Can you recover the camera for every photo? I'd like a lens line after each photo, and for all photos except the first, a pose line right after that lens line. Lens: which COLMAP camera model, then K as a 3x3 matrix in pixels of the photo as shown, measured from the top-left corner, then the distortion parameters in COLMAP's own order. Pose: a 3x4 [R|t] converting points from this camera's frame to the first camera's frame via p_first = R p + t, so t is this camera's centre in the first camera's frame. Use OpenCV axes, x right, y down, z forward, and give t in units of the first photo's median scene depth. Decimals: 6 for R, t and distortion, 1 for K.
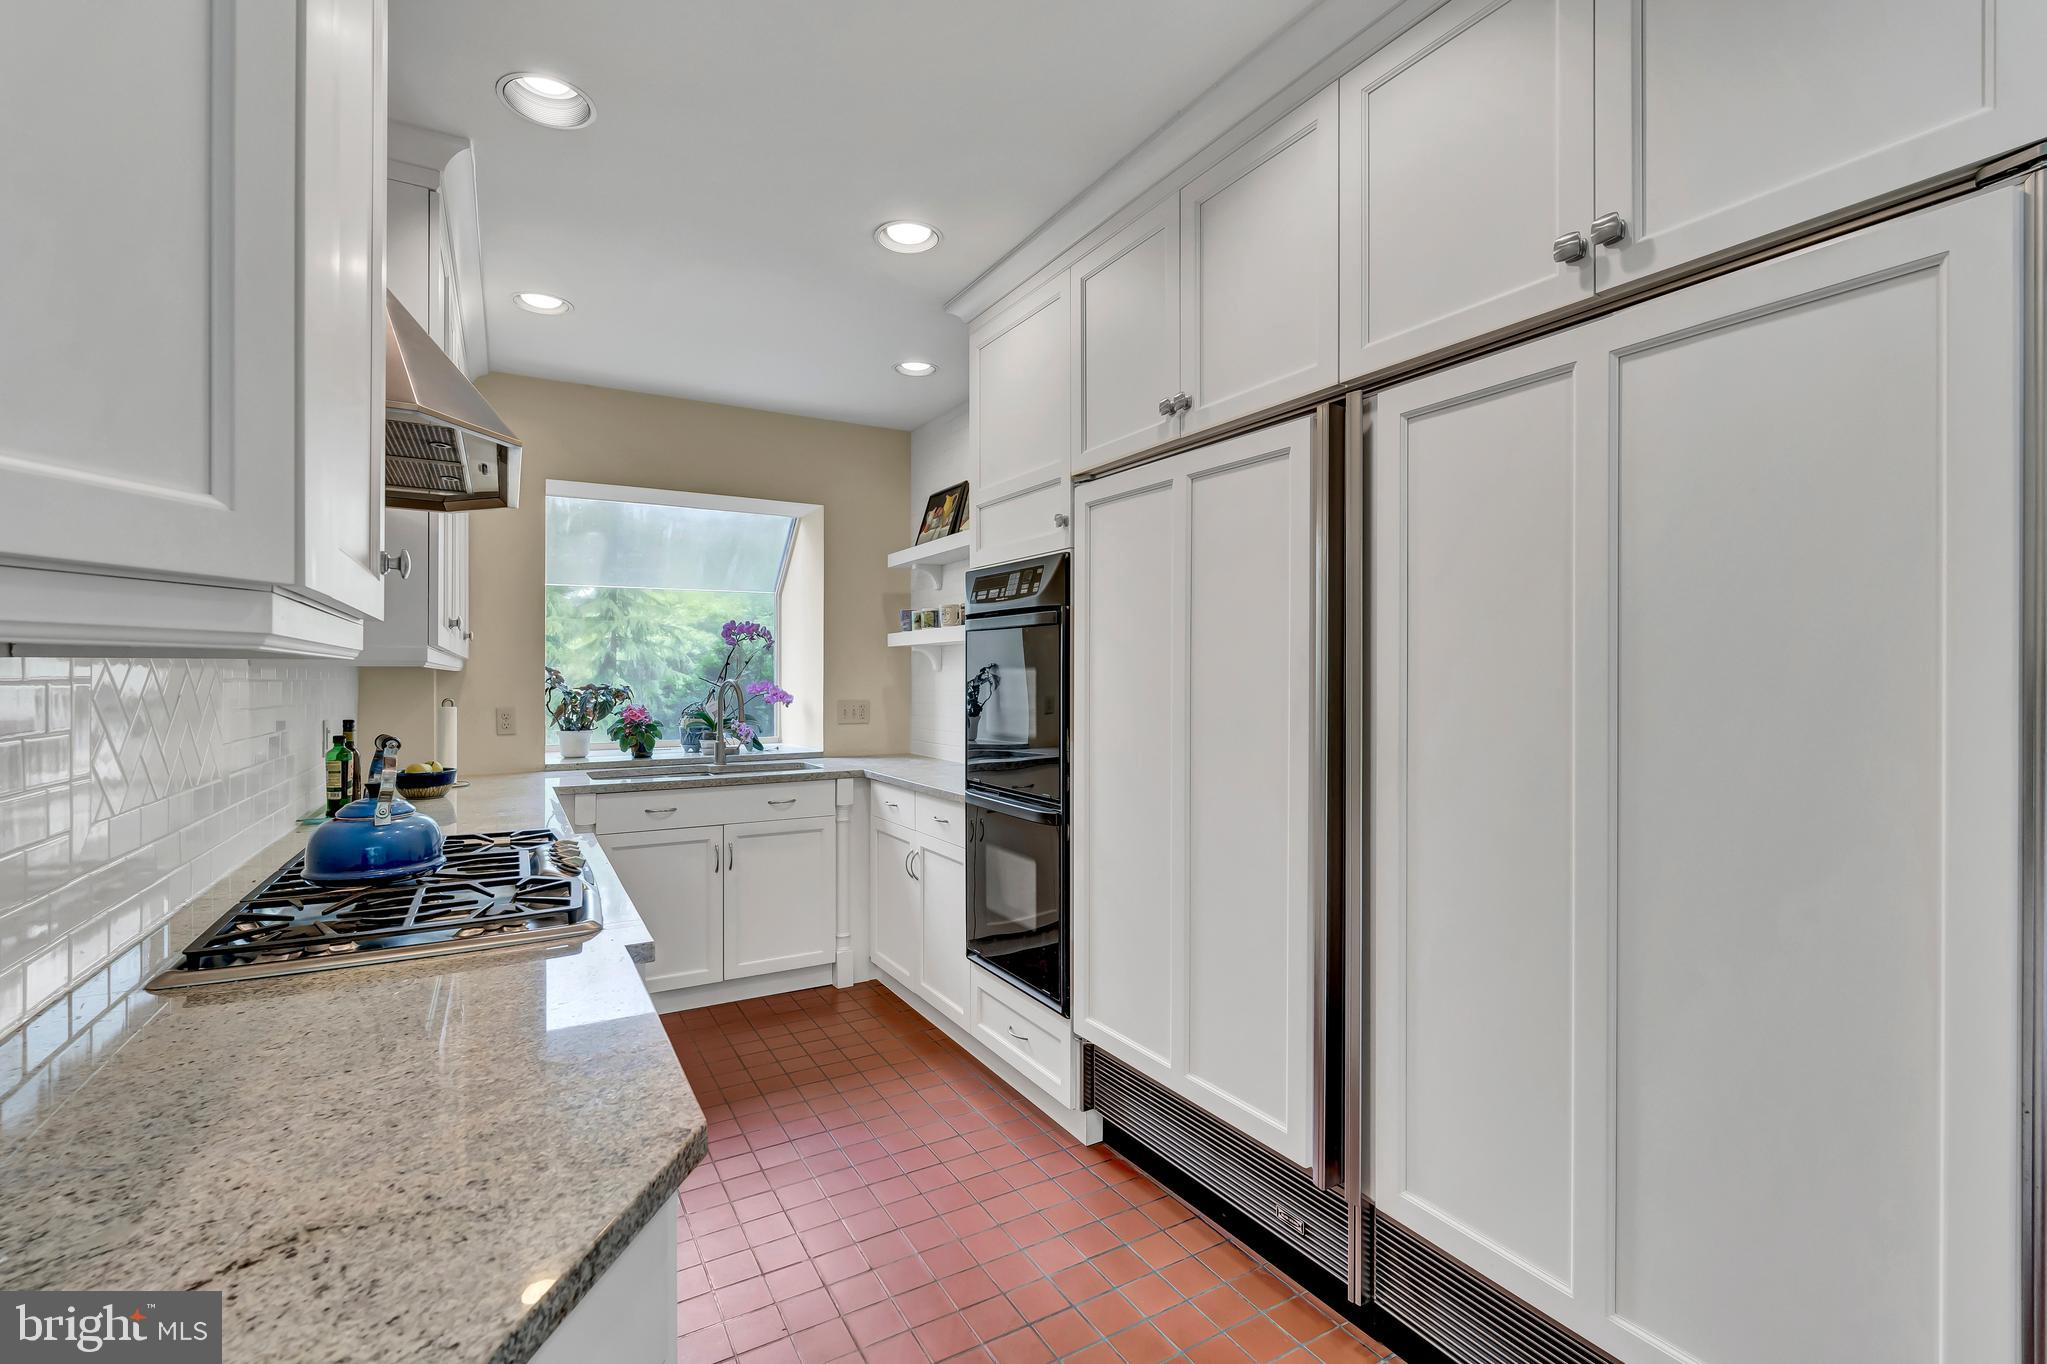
lens RADIAL K [[908.2, 0, 1023.5], [0, 908.2, 682.0], [0, 0, 1]] dist [-0.000063, -0.000008]
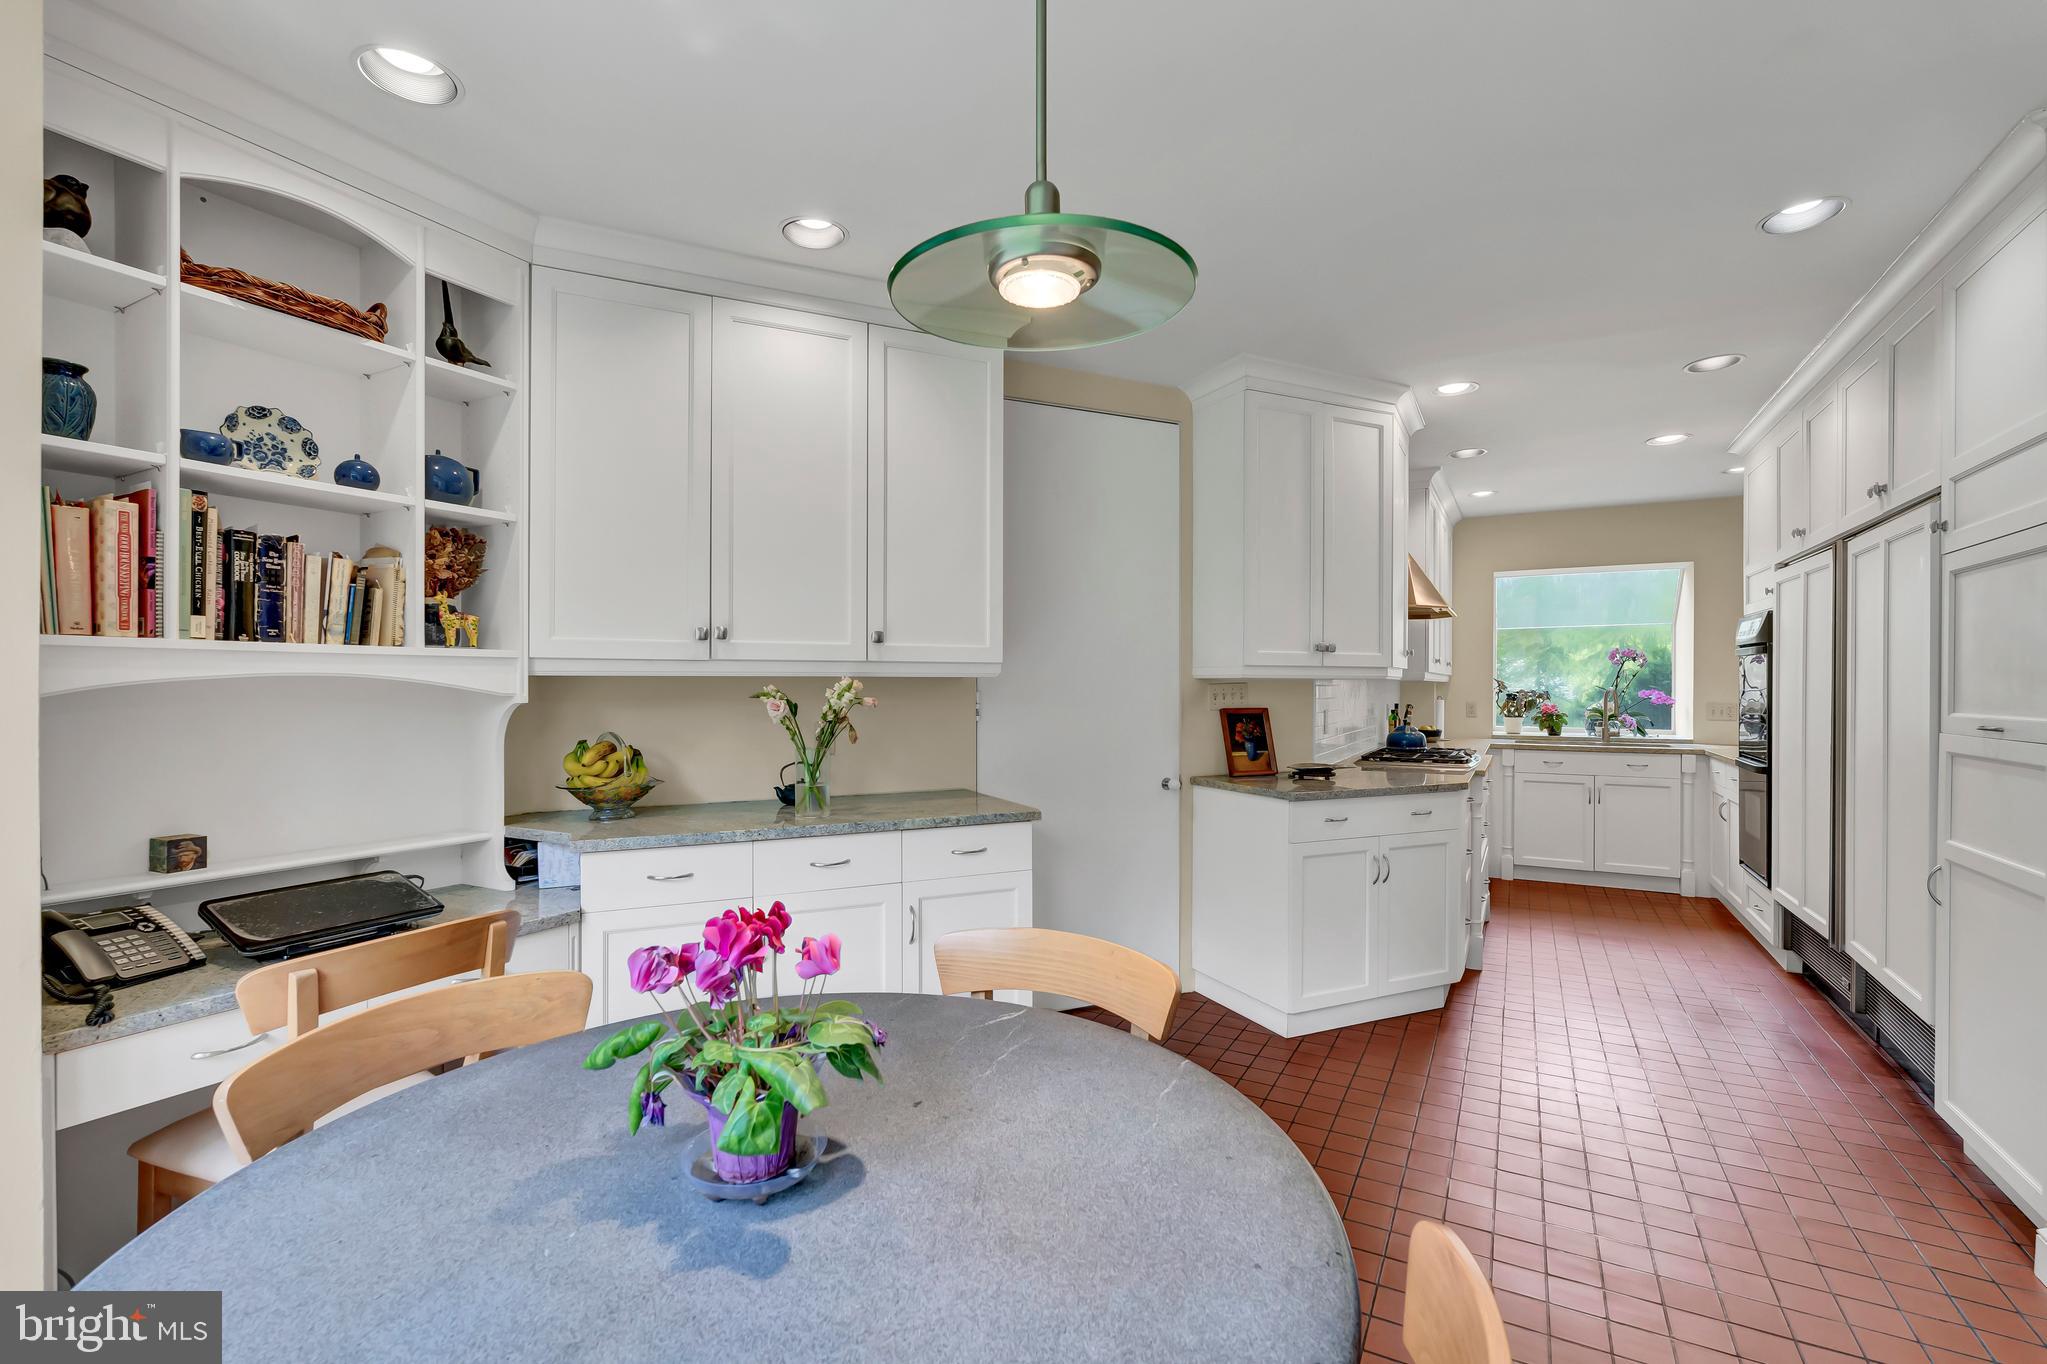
lens RADIAL K [[876.9, 0, 1023.5], [0, 876.9, 682.0], [0, 0, 1]] dist [-0.014446, -0.000102]
pose [[0.506113, -0.002190, -0.862464, 0.483454], [-0.007307, 0.999950, -0.006827, 0.006647], [0.862436, 0.009757, 0.506072, -0.657829]]
